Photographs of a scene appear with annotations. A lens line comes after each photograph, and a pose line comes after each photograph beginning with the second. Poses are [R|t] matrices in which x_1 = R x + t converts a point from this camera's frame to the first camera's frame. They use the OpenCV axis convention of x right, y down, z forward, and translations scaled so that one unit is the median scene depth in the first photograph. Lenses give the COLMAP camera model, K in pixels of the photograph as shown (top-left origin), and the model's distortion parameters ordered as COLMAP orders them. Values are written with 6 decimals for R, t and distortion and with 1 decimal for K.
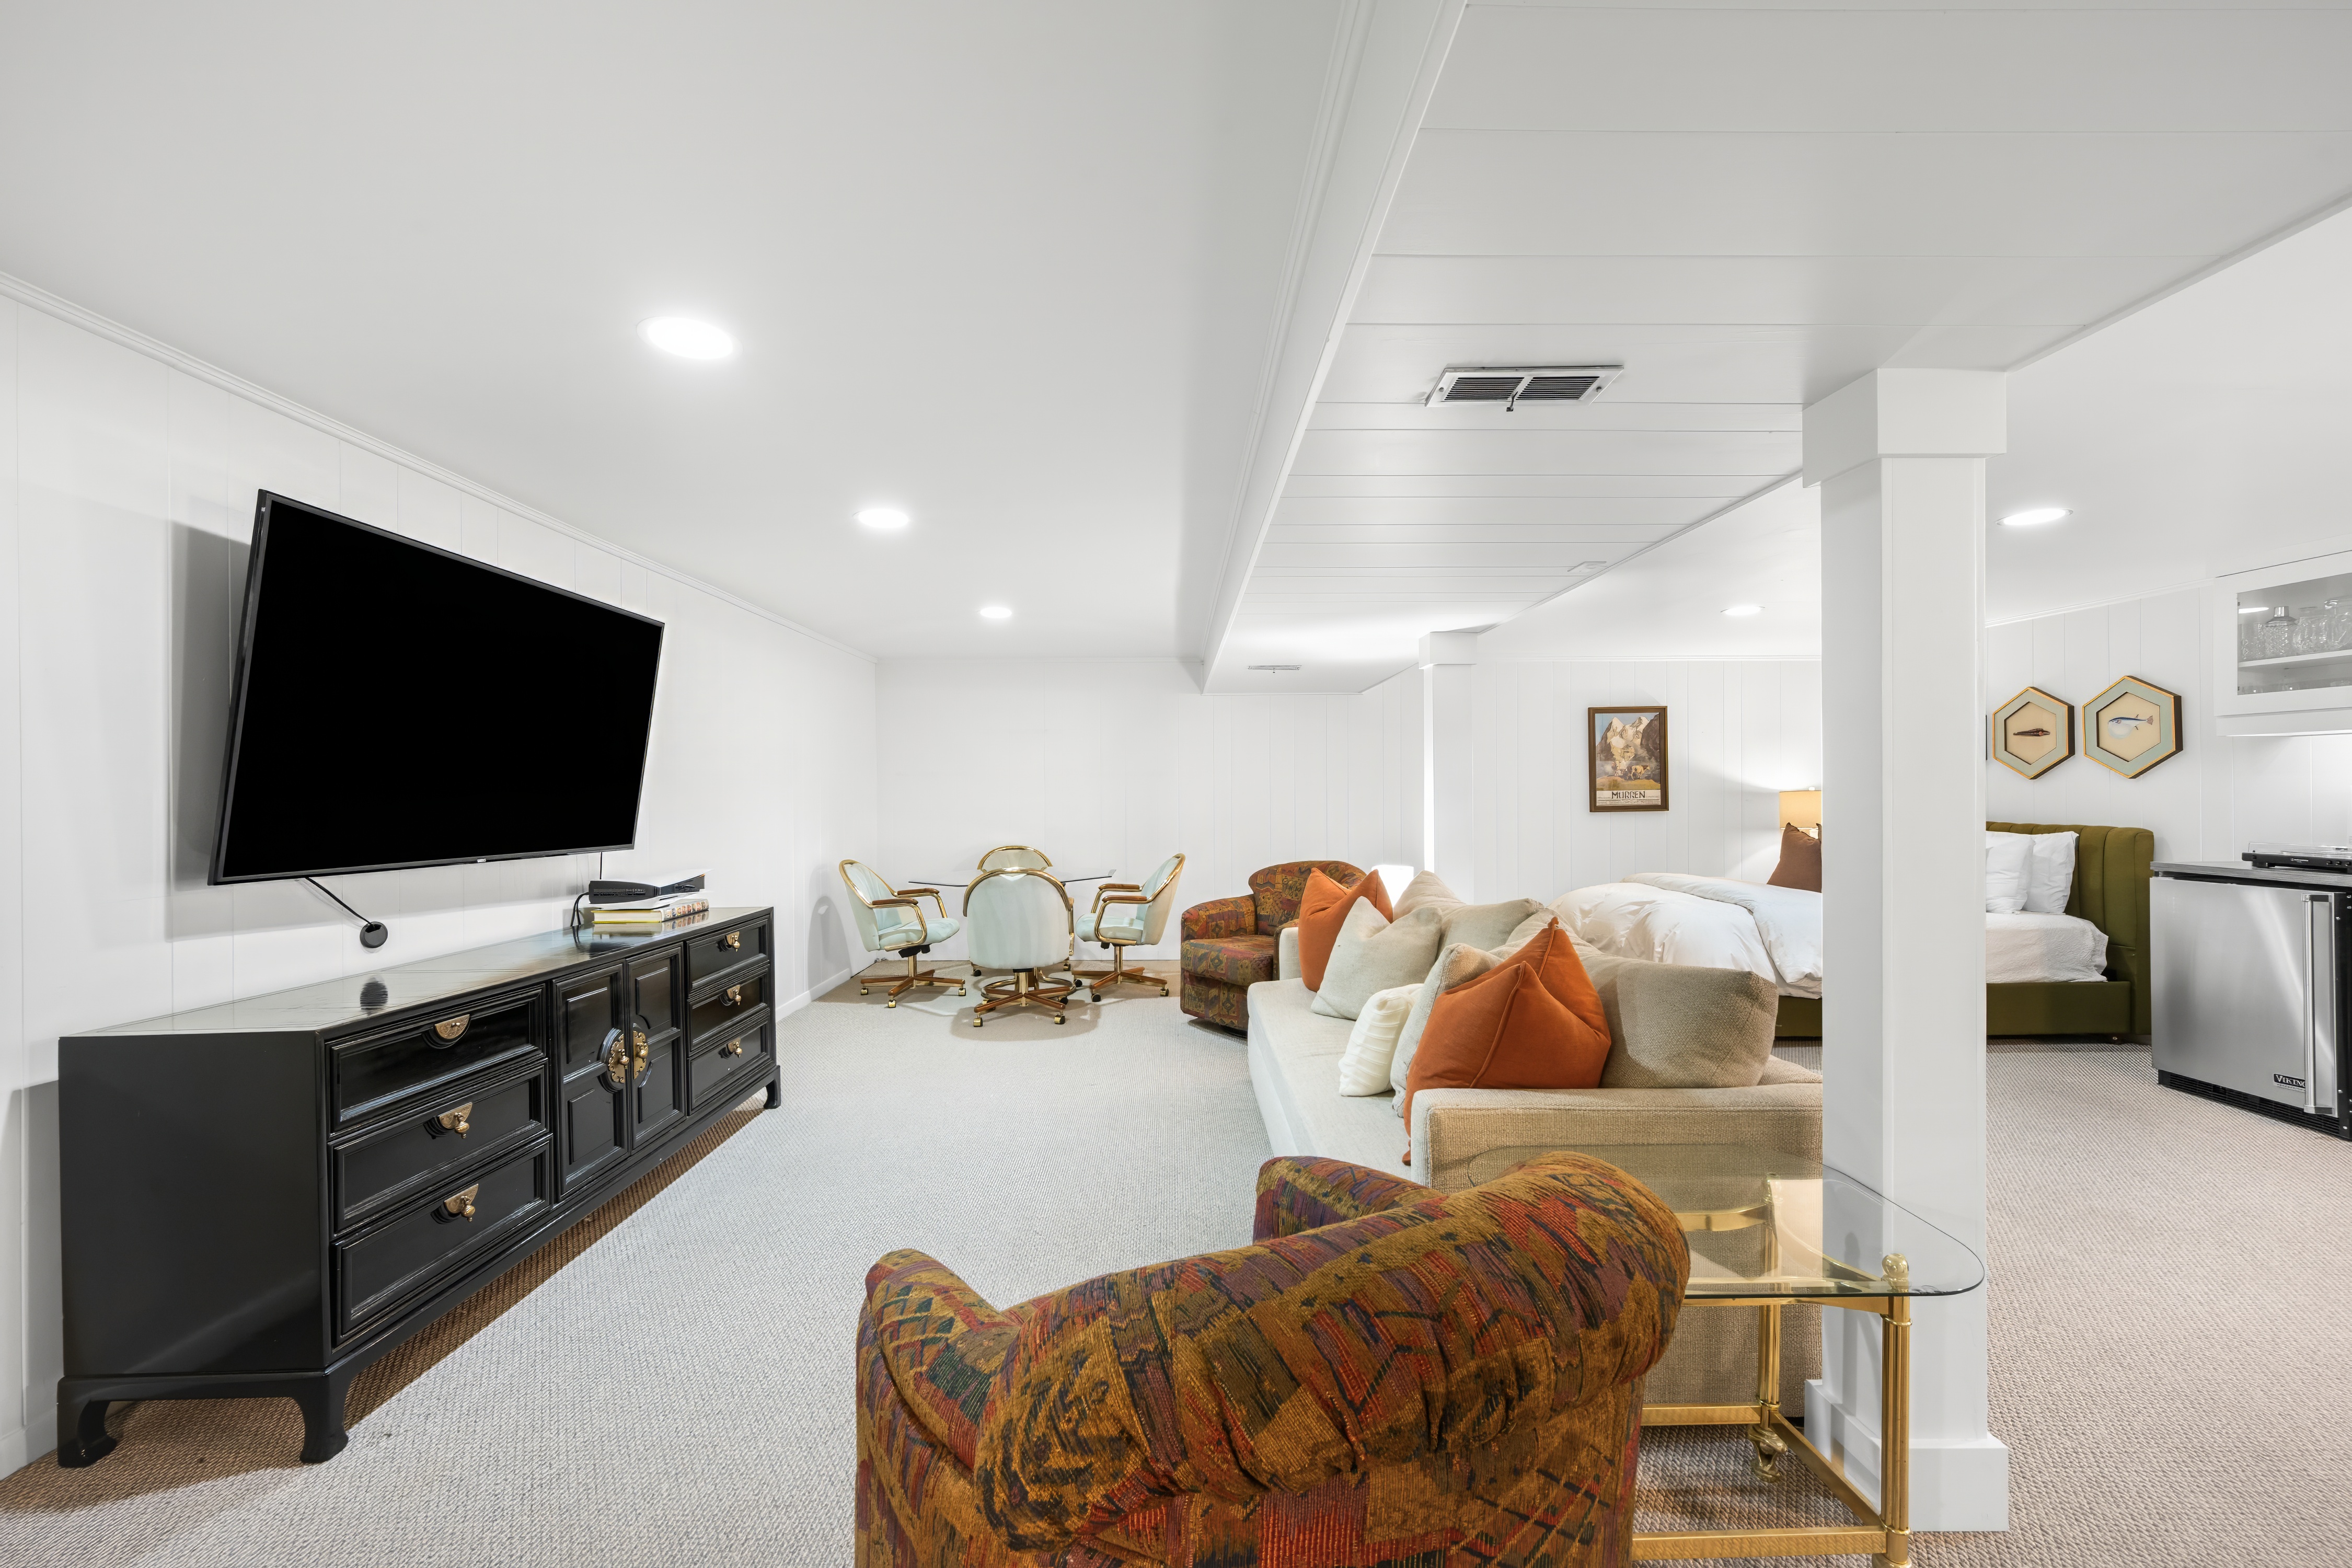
lens RADIAL K [[930.6, 0, 1175.5], [0, 930.6, 782.6], [0, 0, 1]] dist [0.000685, -0.000263]
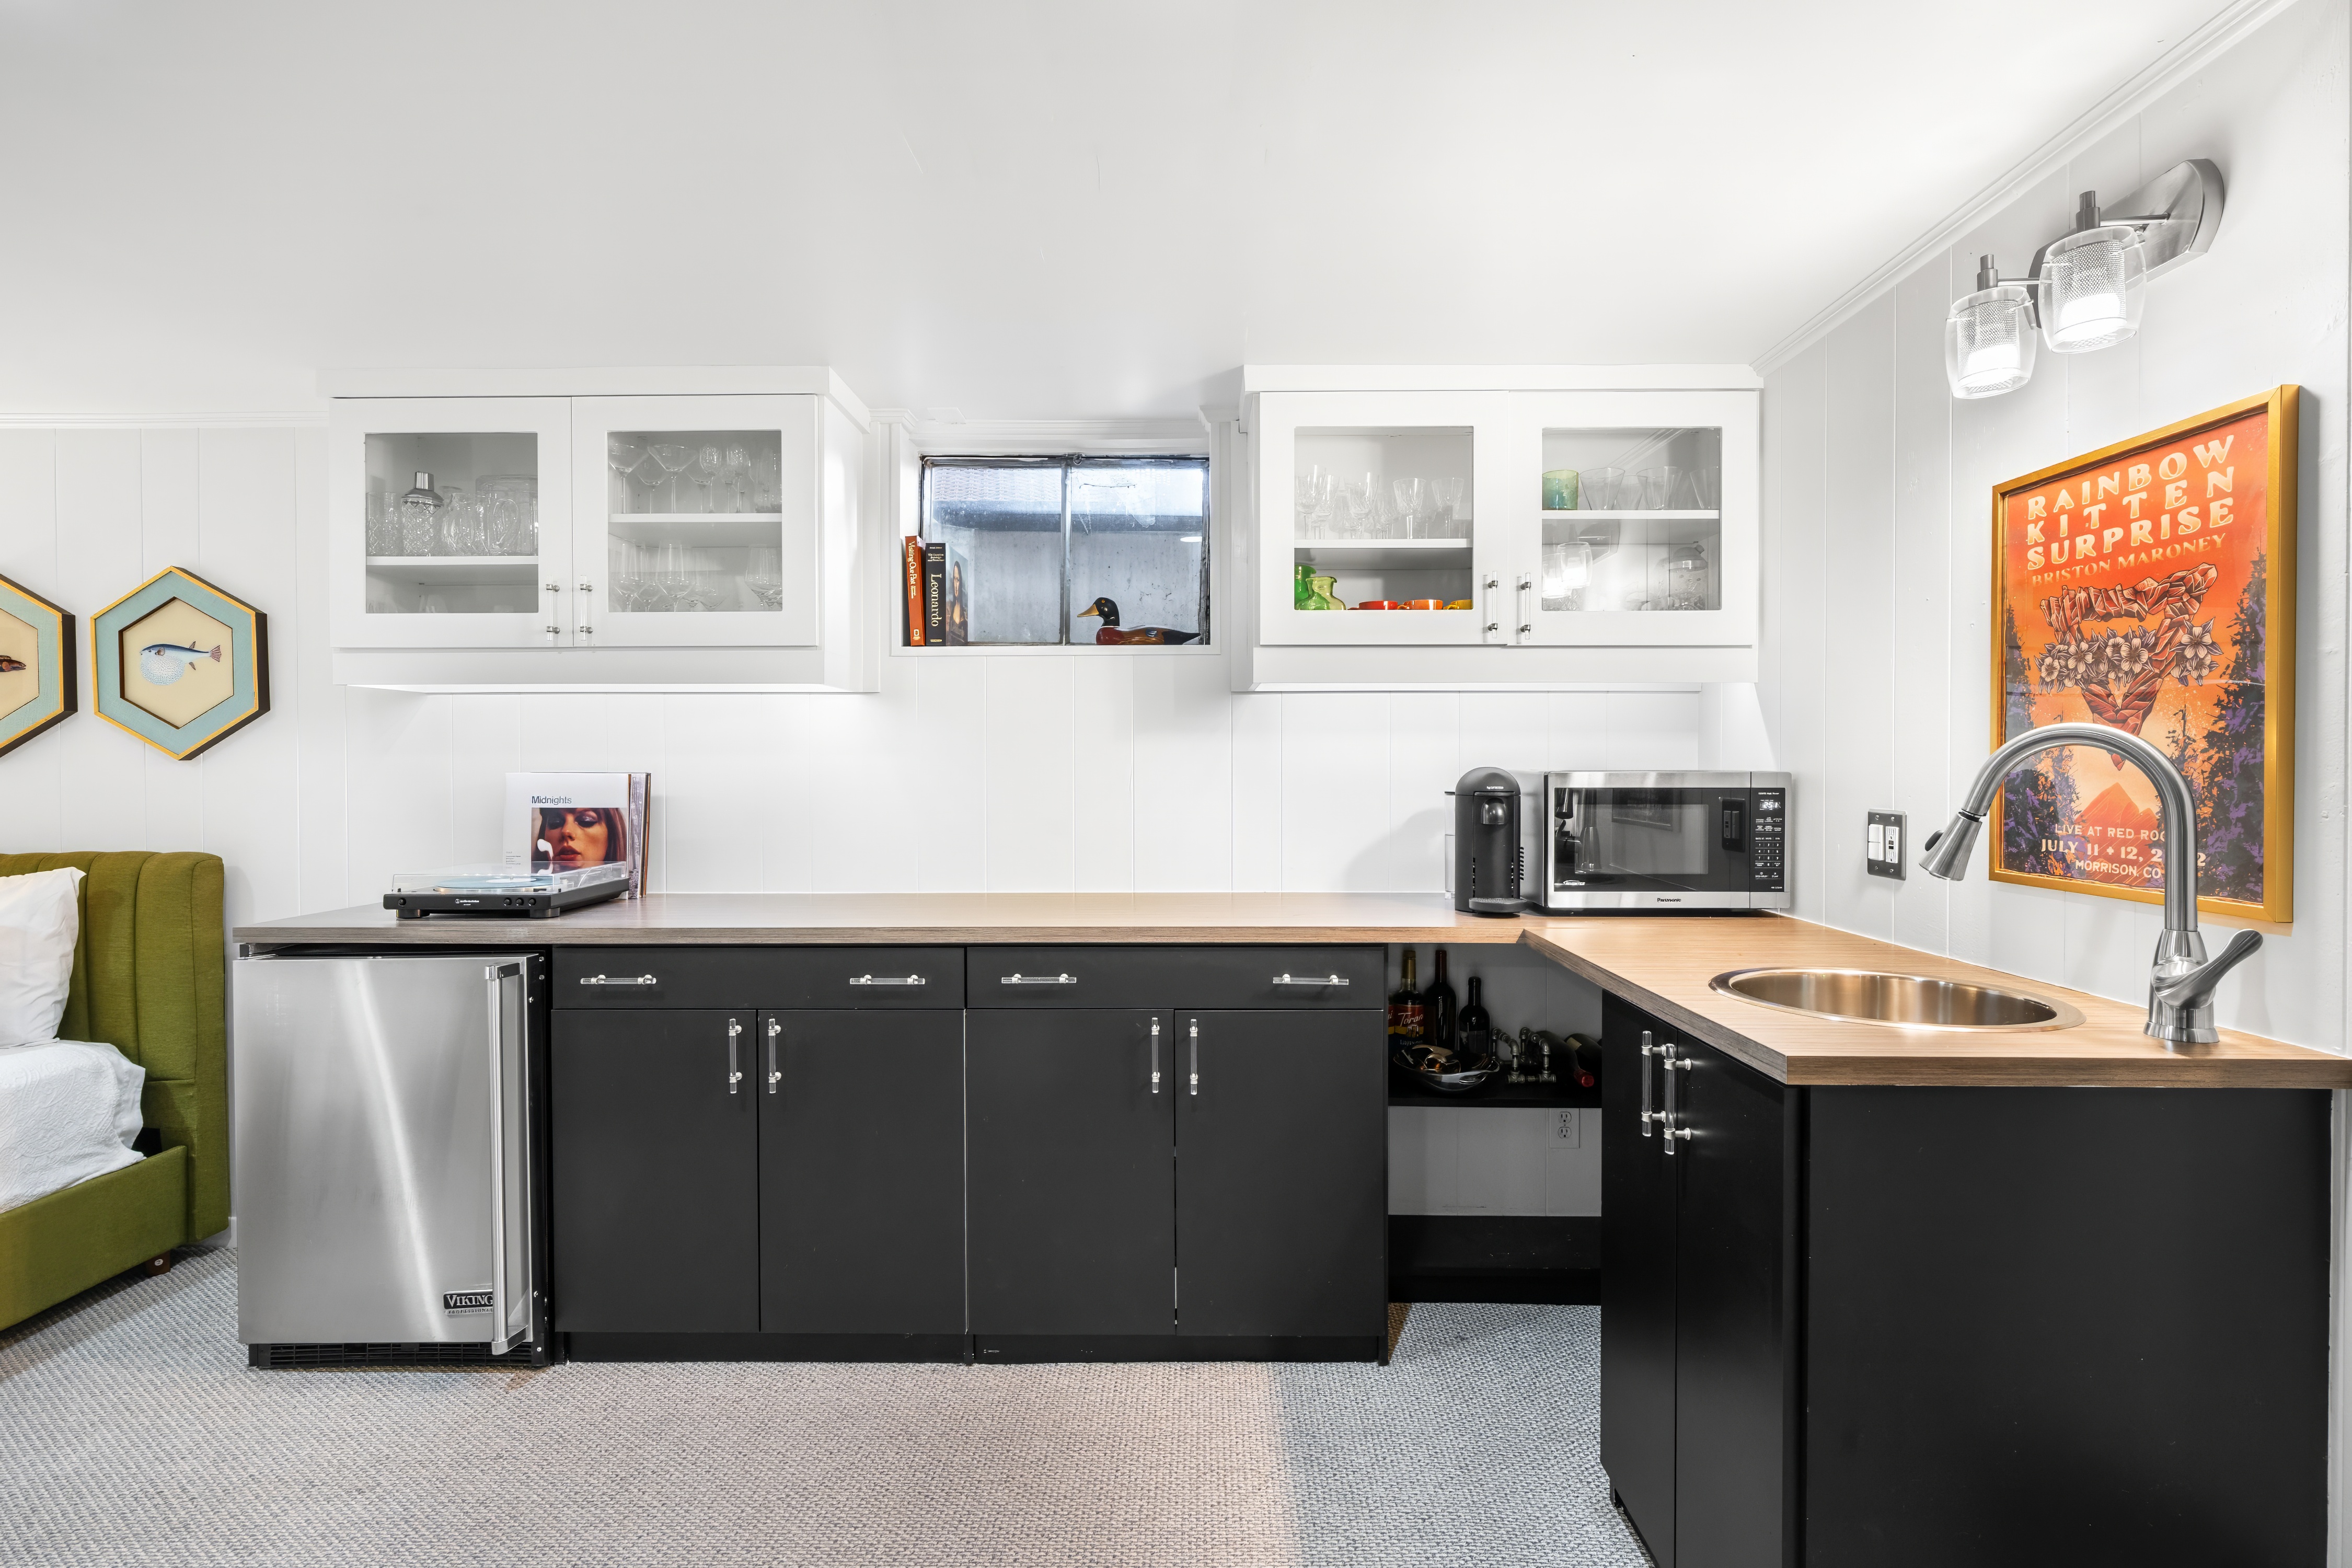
lens RADIAL K [[1083.2, 0, 1174.3], [0, 1083.2, 774.6], [0, 0, 1]] dist [-0.004829, -0.001428]
pose [[0.013496, -0.005256, 0.999895, 0.423468], [0.000641, 0.999986, 0.005248, 0.000975], [-0.999909, 0.000570, 0.013499, 0.430849]]
